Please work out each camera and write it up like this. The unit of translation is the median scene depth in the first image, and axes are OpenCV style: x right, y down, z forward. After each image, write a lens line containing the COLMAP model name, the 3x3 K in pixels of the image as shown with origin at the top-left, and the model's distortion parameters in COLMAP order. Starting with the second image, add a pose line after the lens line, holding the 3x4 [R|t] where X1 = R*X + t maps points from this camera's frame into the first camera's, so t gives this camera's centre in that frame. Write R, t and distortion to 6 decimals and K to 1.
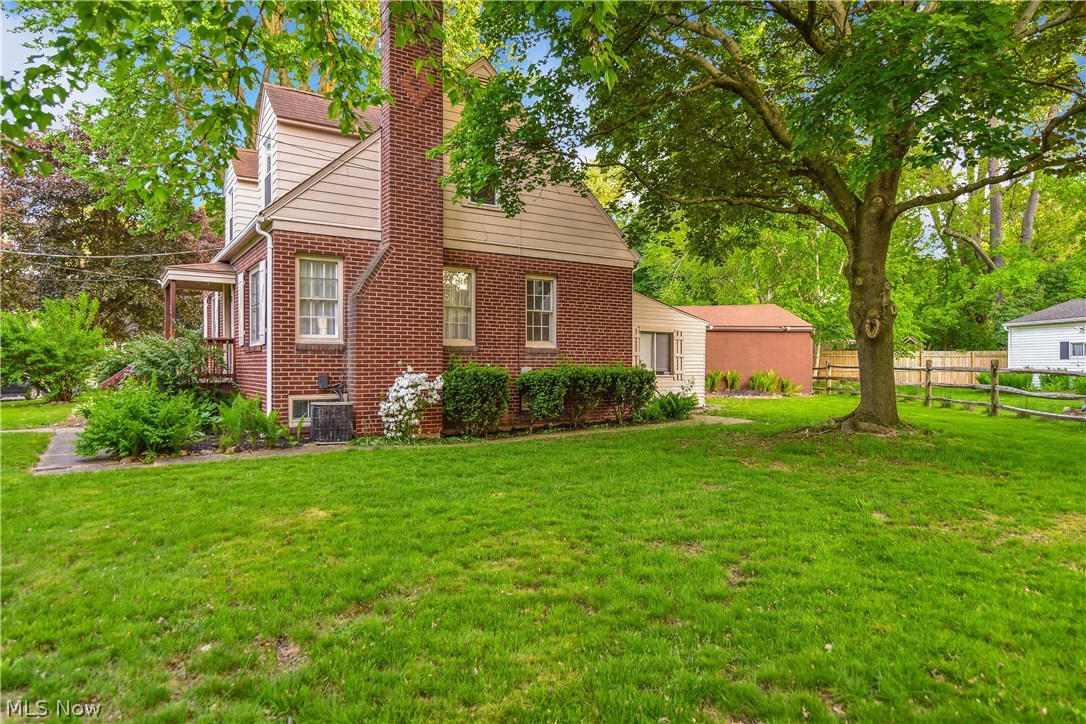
lens RADIAL K [[673.9, 0, 543.0], [0, 673.9, 362.0], [0, 0, 1]] dist [0.003661, 0.000821]
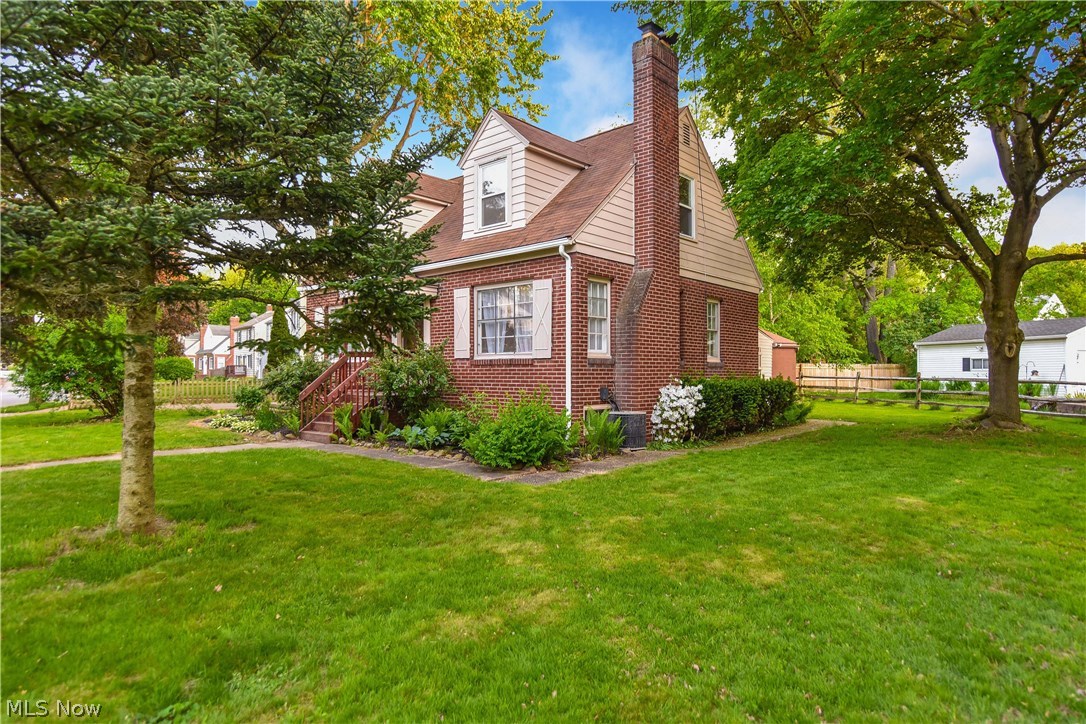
lens RADIAL K [[656.9, 0, 543.0], [0, 656.9, 362.0], [0, 0, 1]] dist [0.001386, 0.000288]
pose [[0.963376, 0.005924, 0.268088, -0.688219], [-0.002463, 0.999909, -0.013244, -0.006457], [-0.268142, 0.012099, 0.963303, 0.003835]]
